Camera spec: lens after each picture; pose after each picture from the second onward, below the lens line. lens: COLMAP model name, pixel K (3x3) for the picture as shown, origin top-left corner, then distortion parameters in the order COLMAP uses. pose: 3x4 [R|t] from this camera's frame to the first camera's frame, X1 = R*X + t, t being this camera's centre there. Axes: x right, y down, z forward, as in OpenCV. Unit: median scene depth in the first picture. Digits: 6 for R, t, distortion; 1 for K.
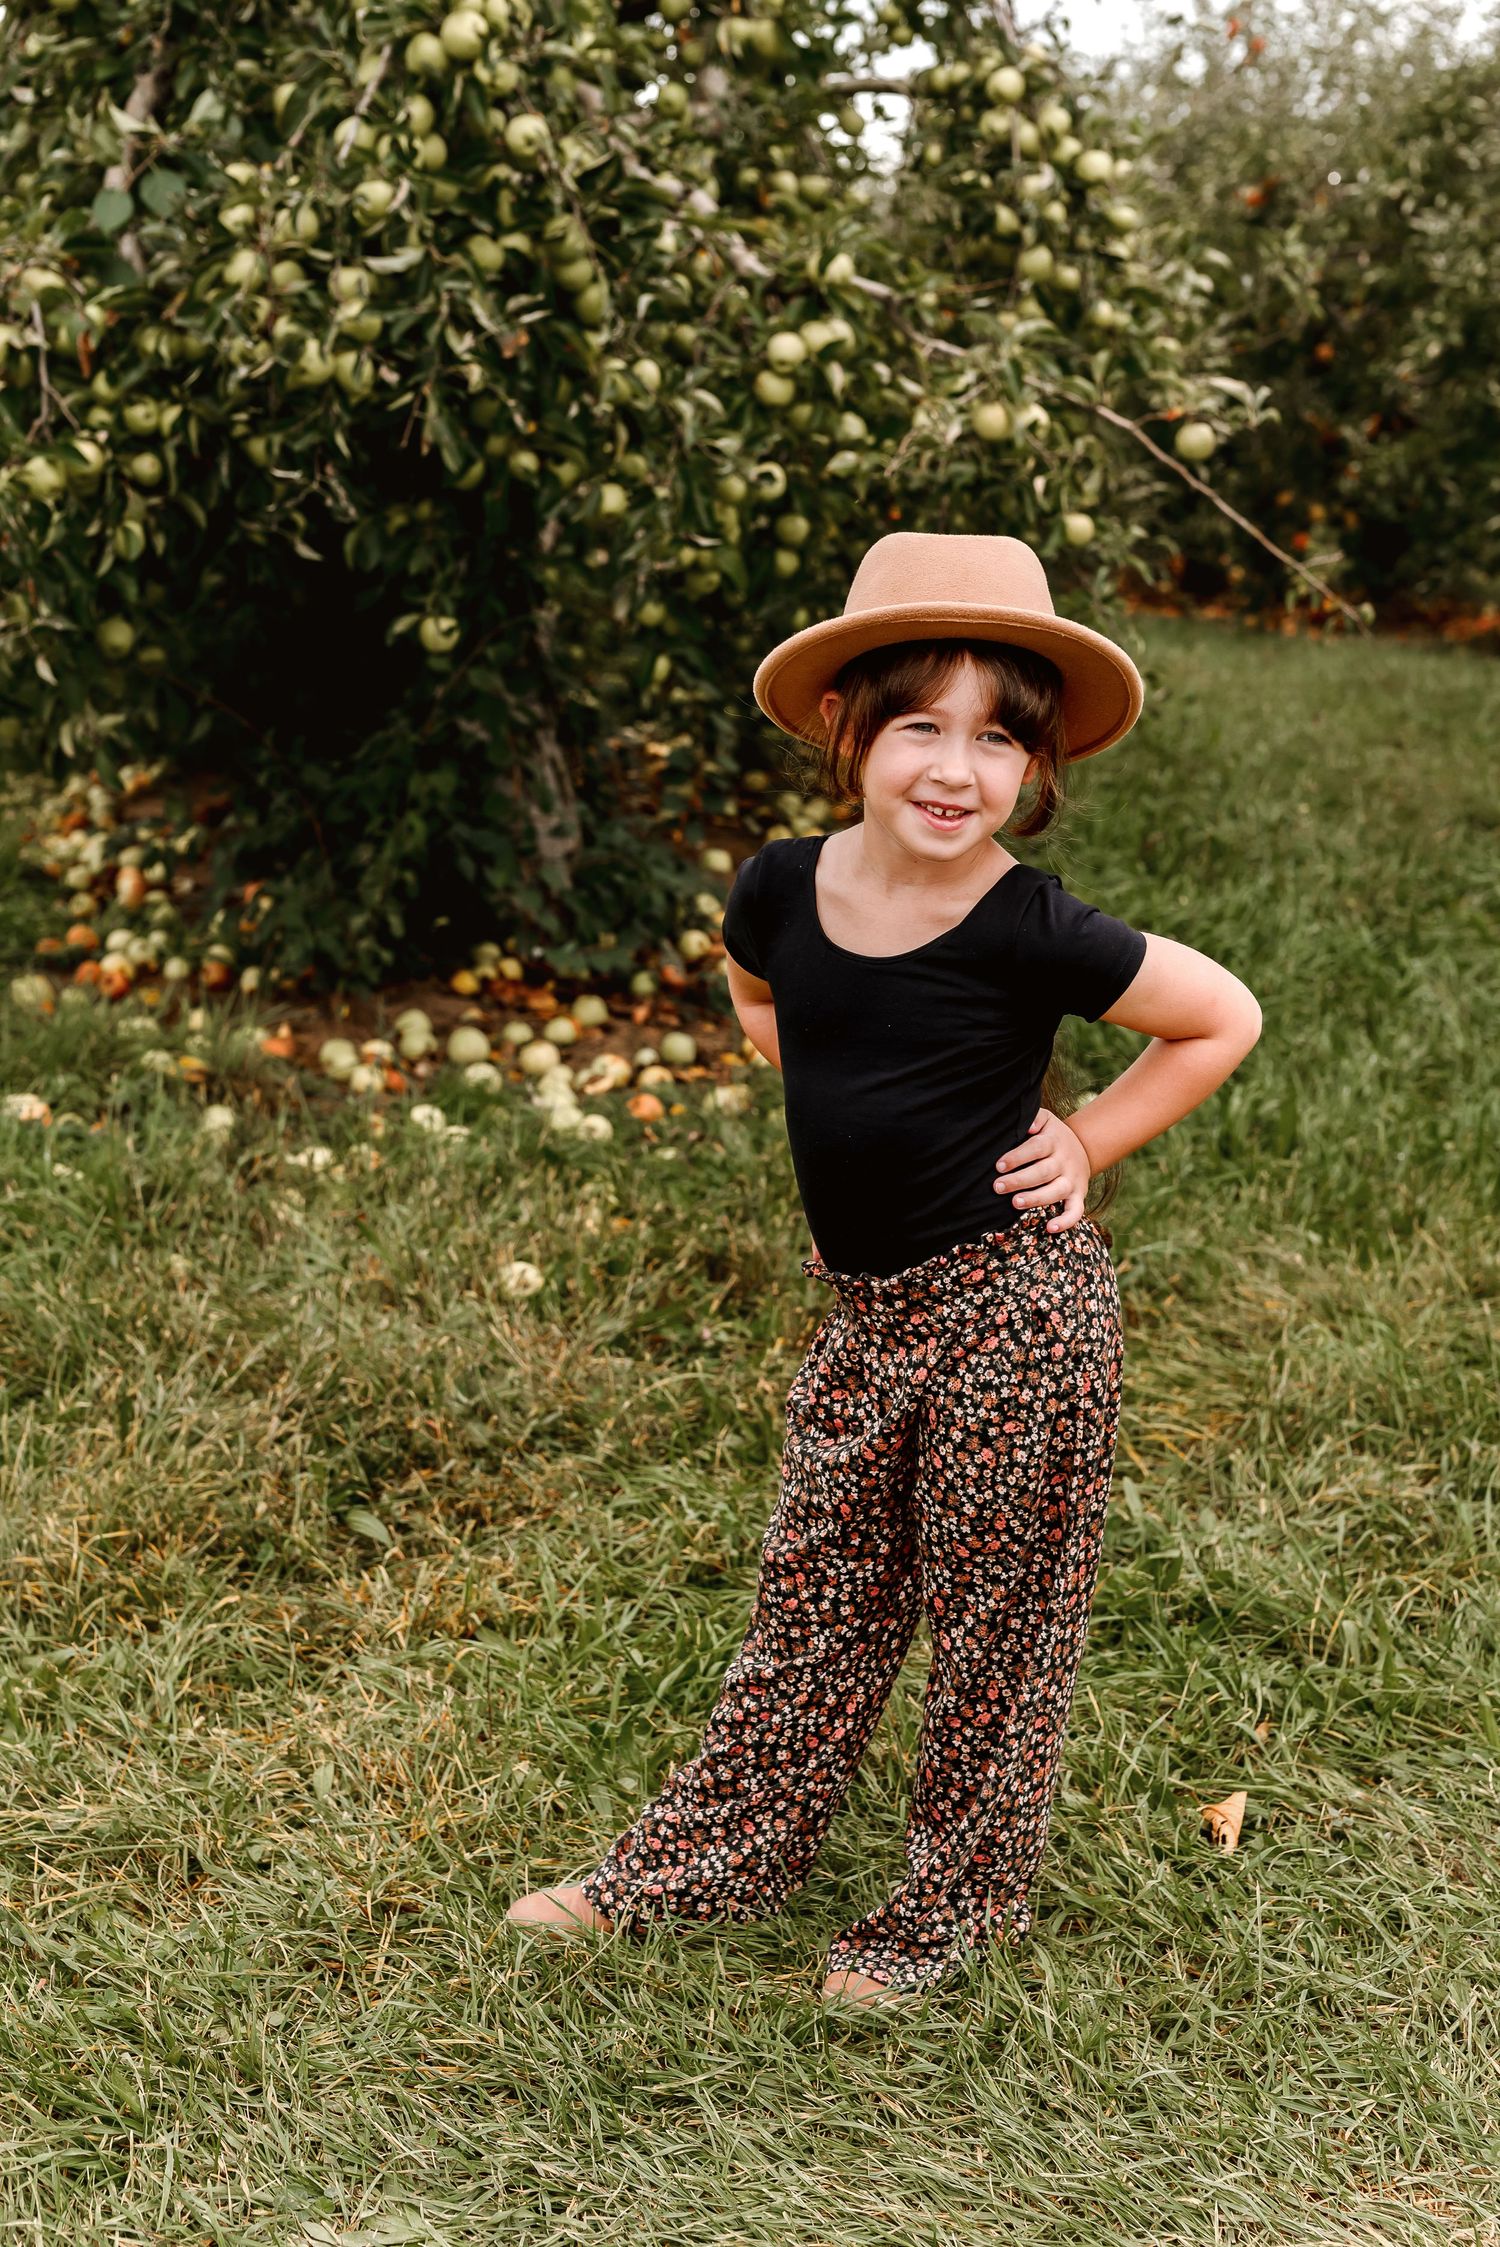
lens RADIAL K [[3190.0, 0, 793.1], [0, 3190.0, 1169.8], [0, 0, 1]] dist [0.003787, -0.048683]
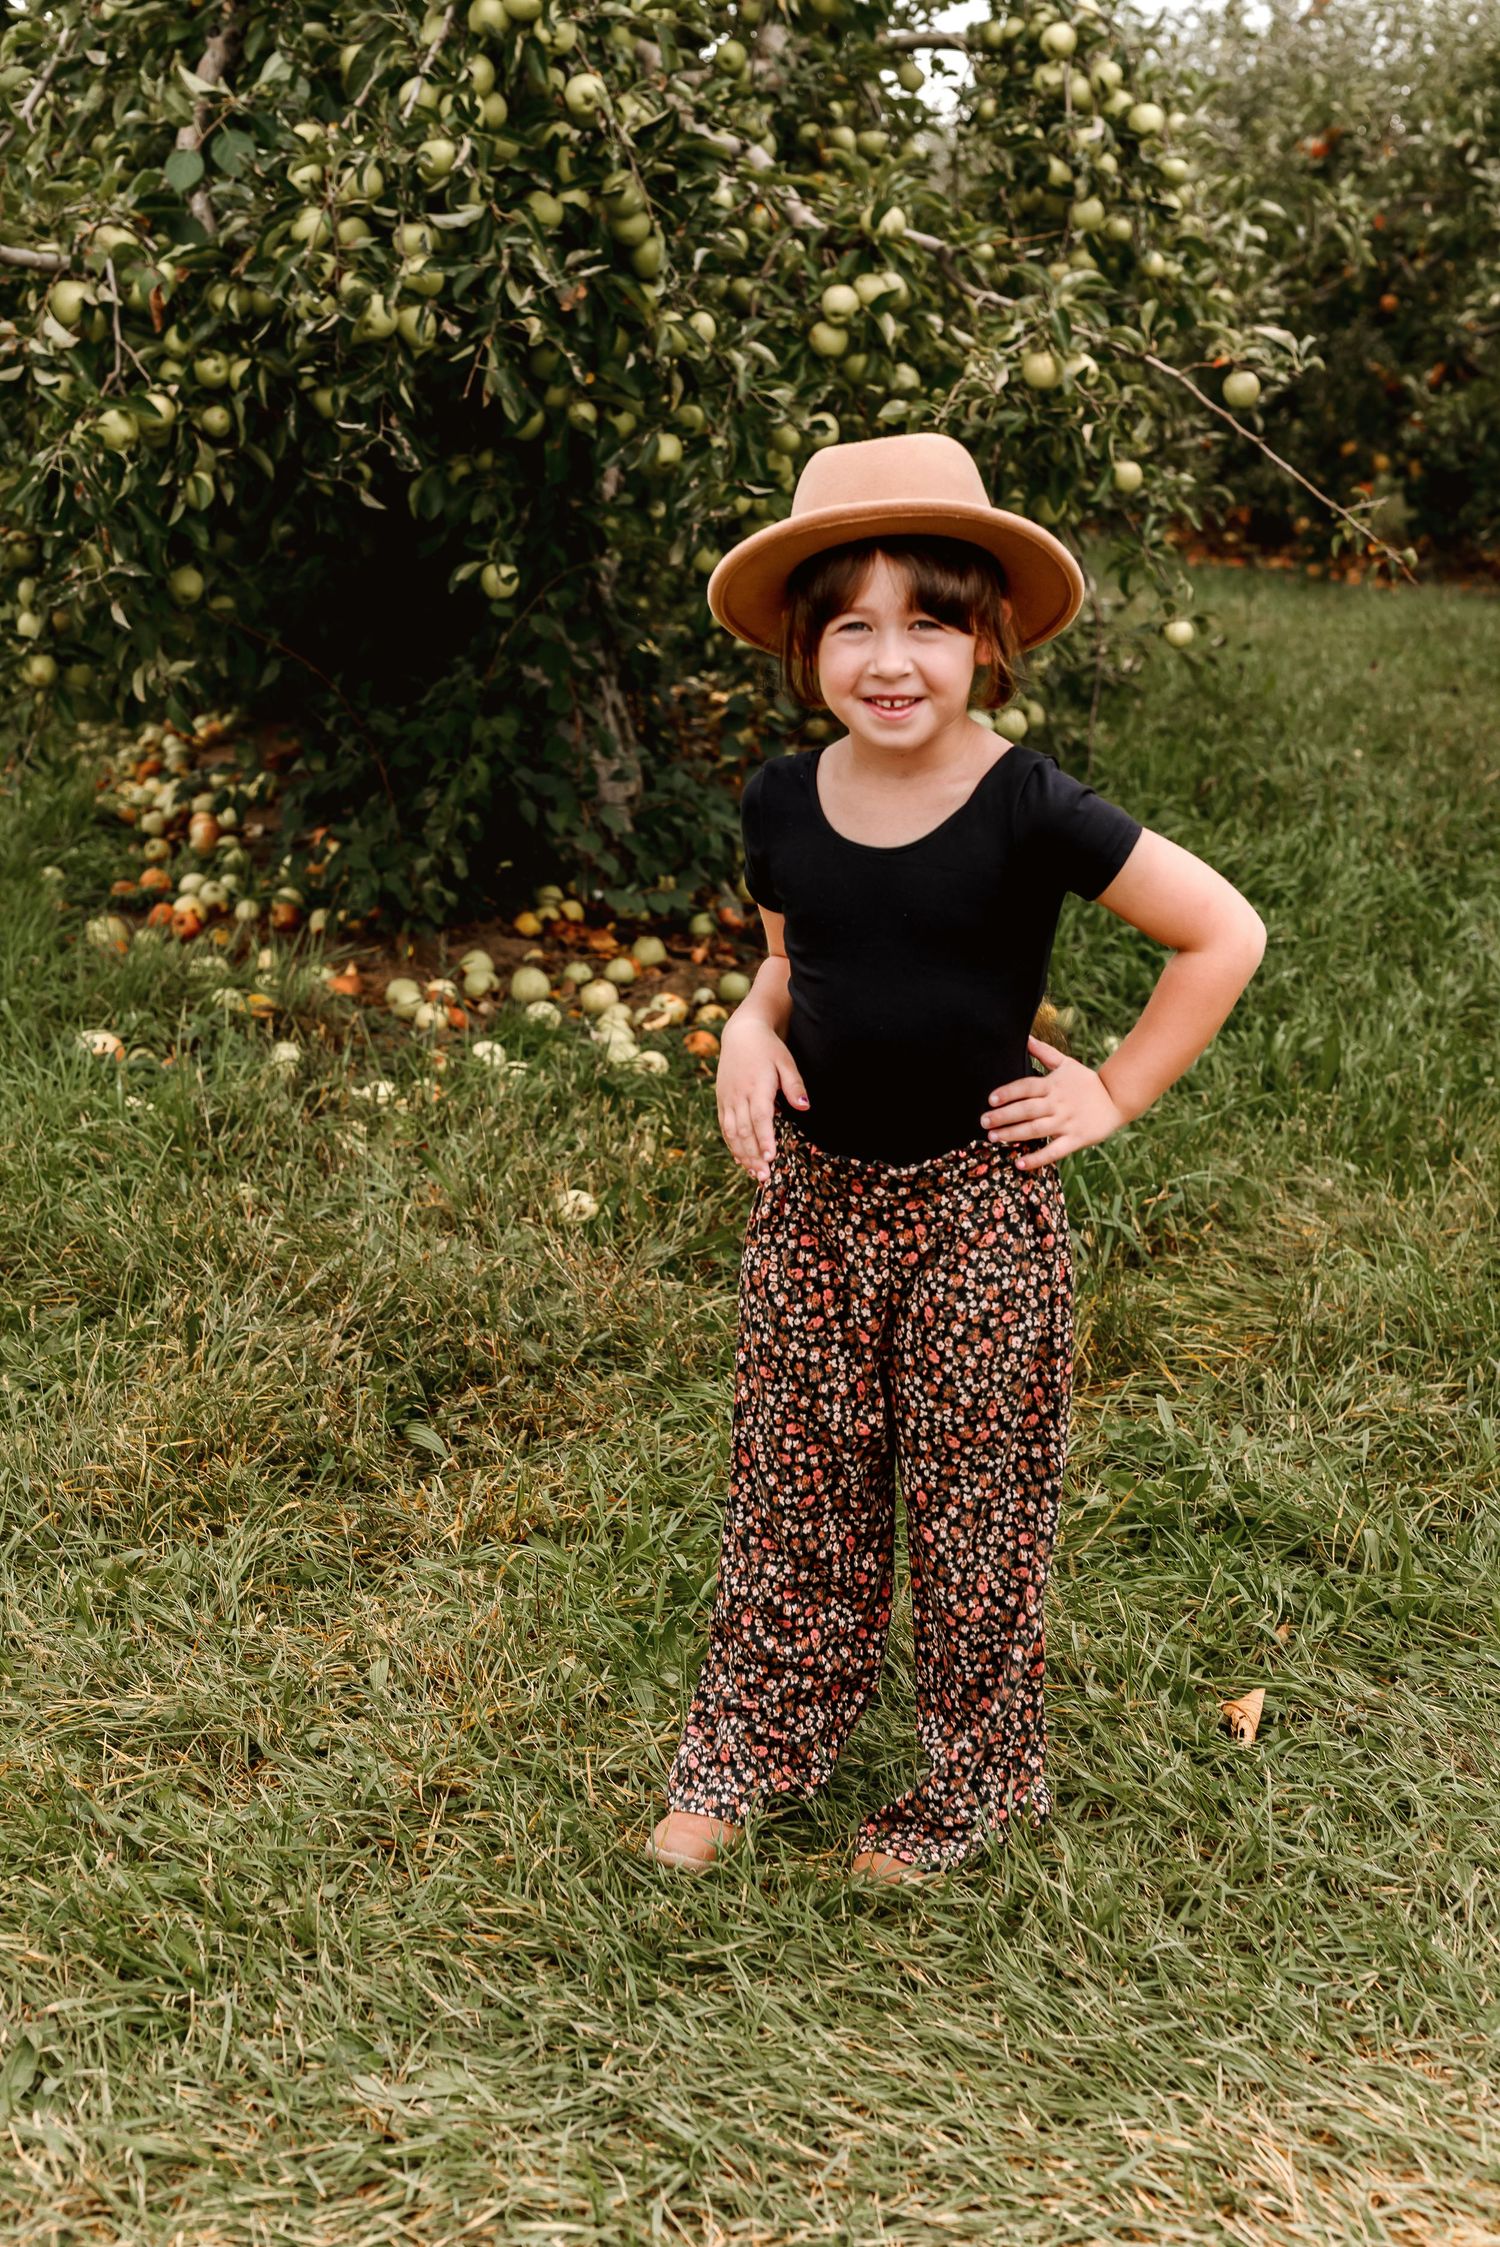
lens RADIAL K [[3185.2, 0, 770.3], [0, 3185.2, 1134.2], [0, 0, 1]] dist [0.006433, -0.057693]
pose [[0.999551, 0.001376, -0.029932, 0.006996], [-0.001277, 0.999994, 0.003323, 0.006641], [0.029937, -0.003283, 0.999546, -0.022405]]
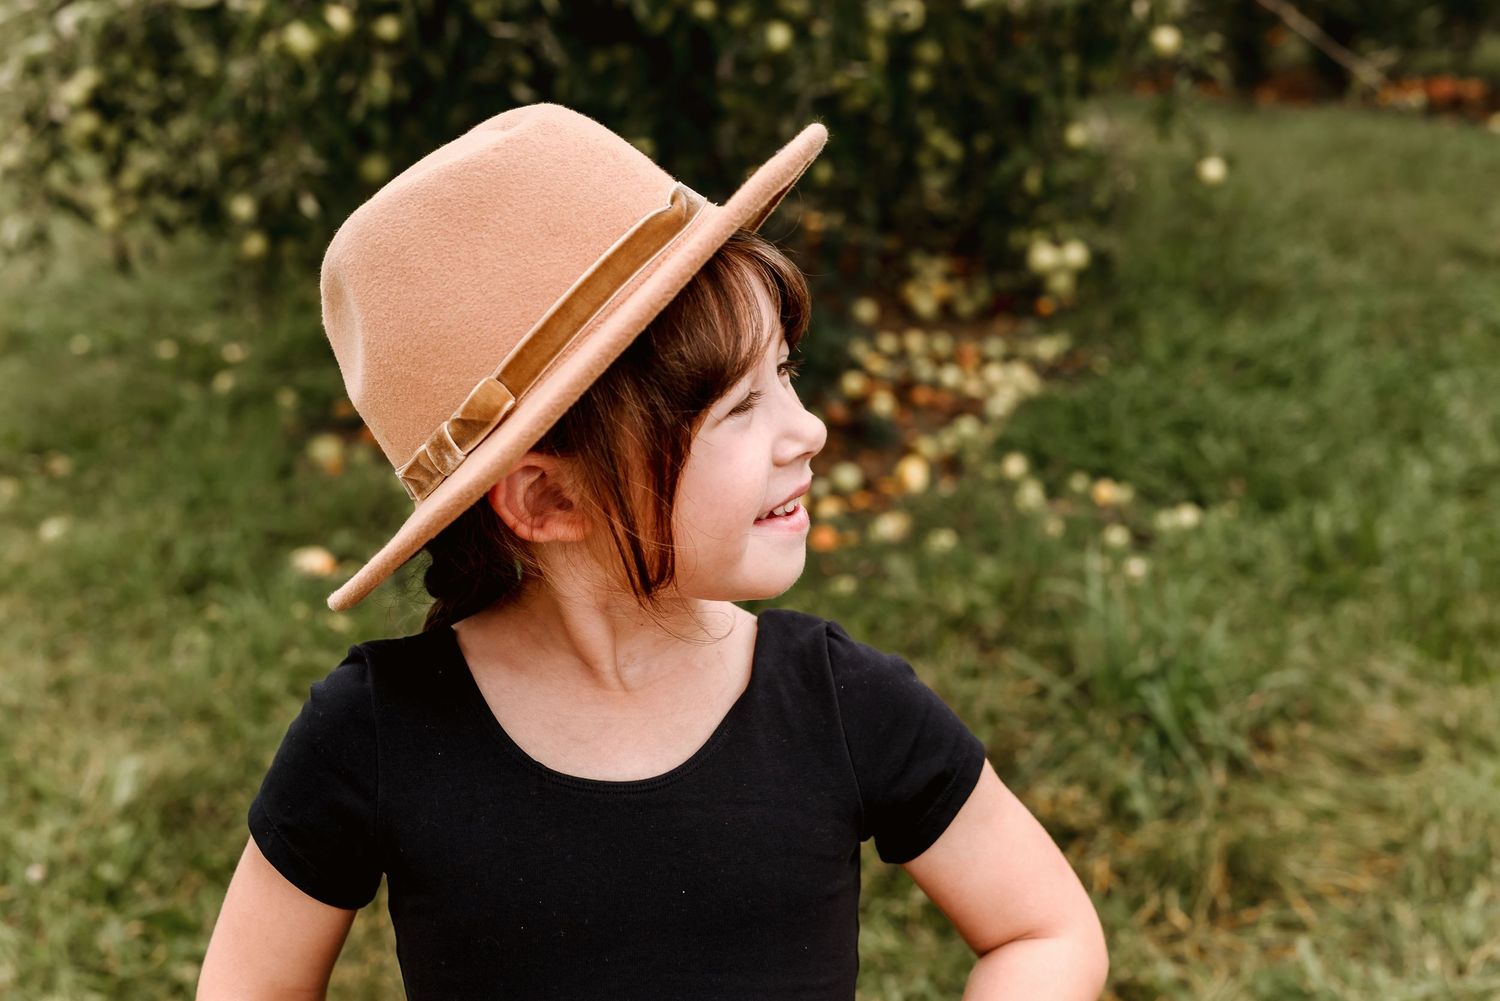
lens RADIAL K [[2125.7, 0, 754.4], [0, 2125.7, 550.3], [0, 0, 1]] dist [0.011950, -0.068302]
pose [[0.996831, -0.035027, -0.071427, -0.015850], [0.037355, 0.998804, 0.031531, -0.044613], [0.070238, -0.034099, 0.996947, 0.203724]]
